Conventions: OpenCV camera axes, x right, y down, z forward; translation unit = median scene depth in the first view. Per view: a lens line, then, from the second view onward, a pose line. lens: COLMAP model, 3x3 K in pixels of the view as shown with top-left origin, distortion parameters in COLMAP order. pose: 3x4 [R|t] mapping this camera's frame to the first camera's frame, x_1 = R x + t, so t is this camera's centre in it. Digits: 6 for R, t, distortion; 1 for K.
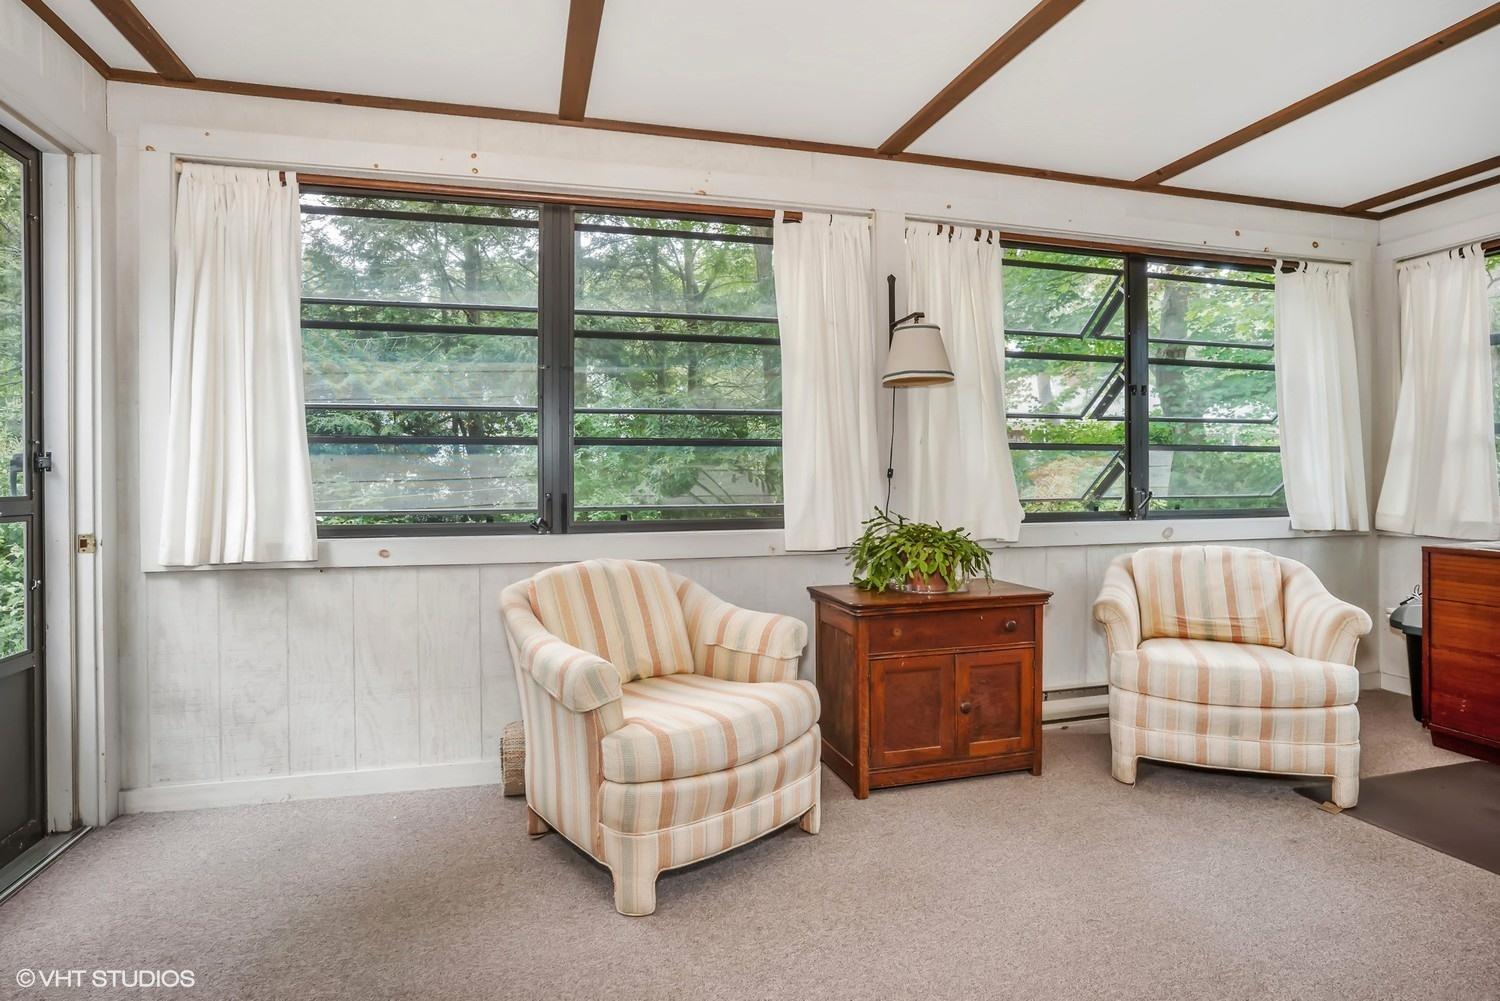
lens RADIAL K [[783.6, 0, 825.0], [0, 783.6, 493.6], [0, 0, 1]] dist [-0.064861, 0.026195]
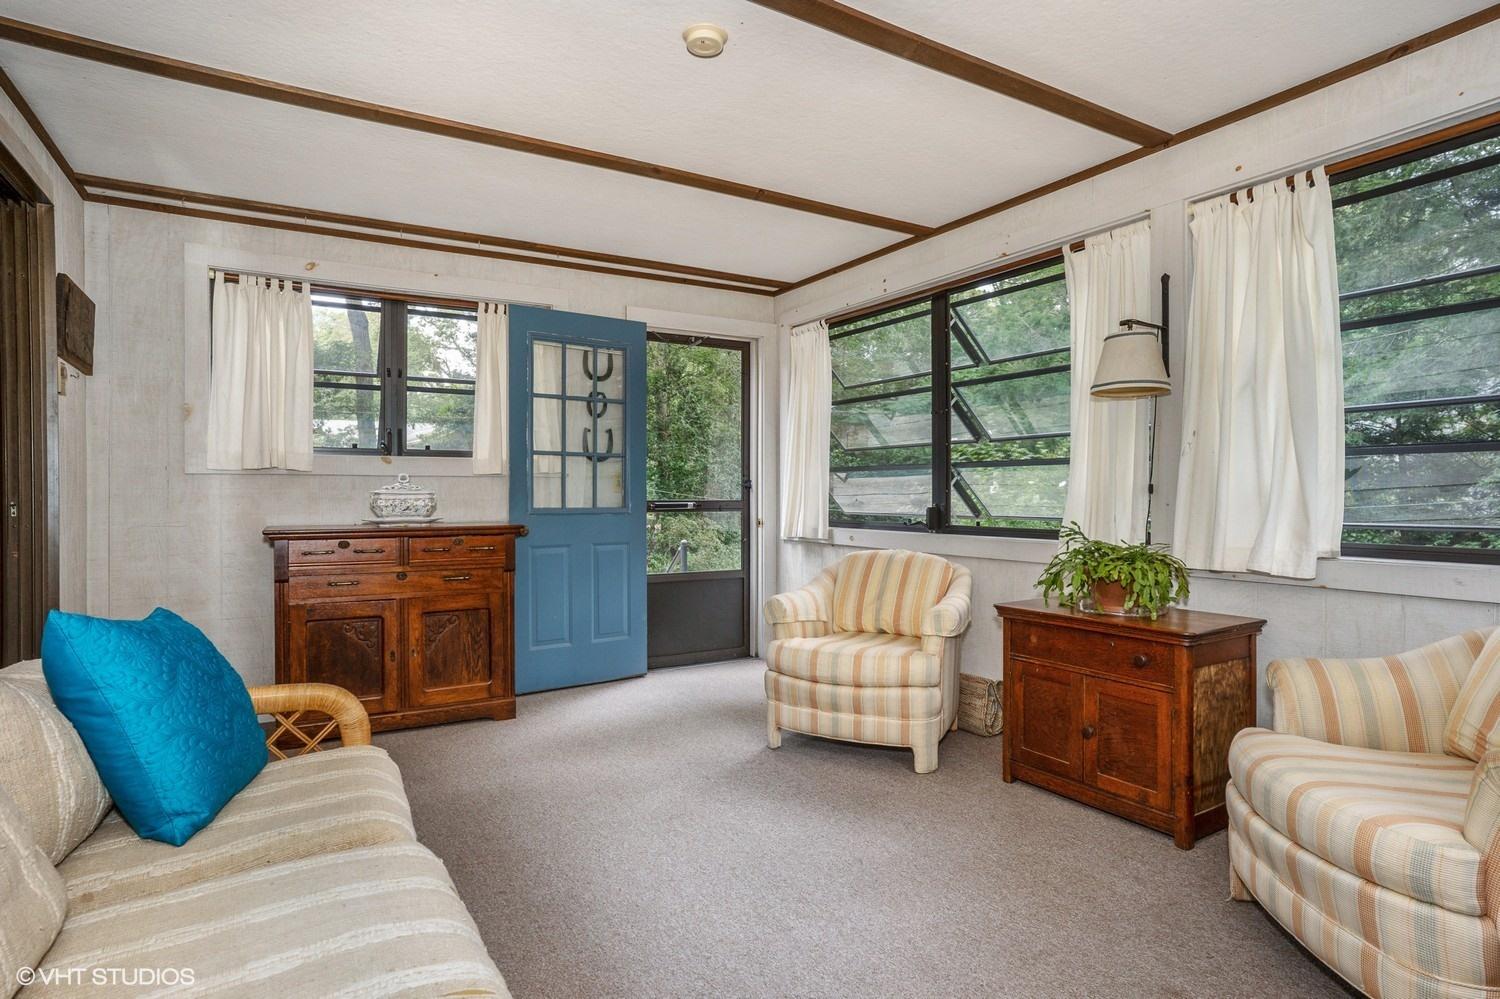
lens RADIAL K [[824.6, 0, 750.0], [0, 824.6, 499.5], [0, 0, 1]] dist [-0.003085, 0.000326]
pose [[0.258223, 0.013466, -0.965992, 1.049810], [-0.014685, 0.999842, 0.010012, -0.018660], [0.965974, 0.011600, 0.258380, 0.321238]]
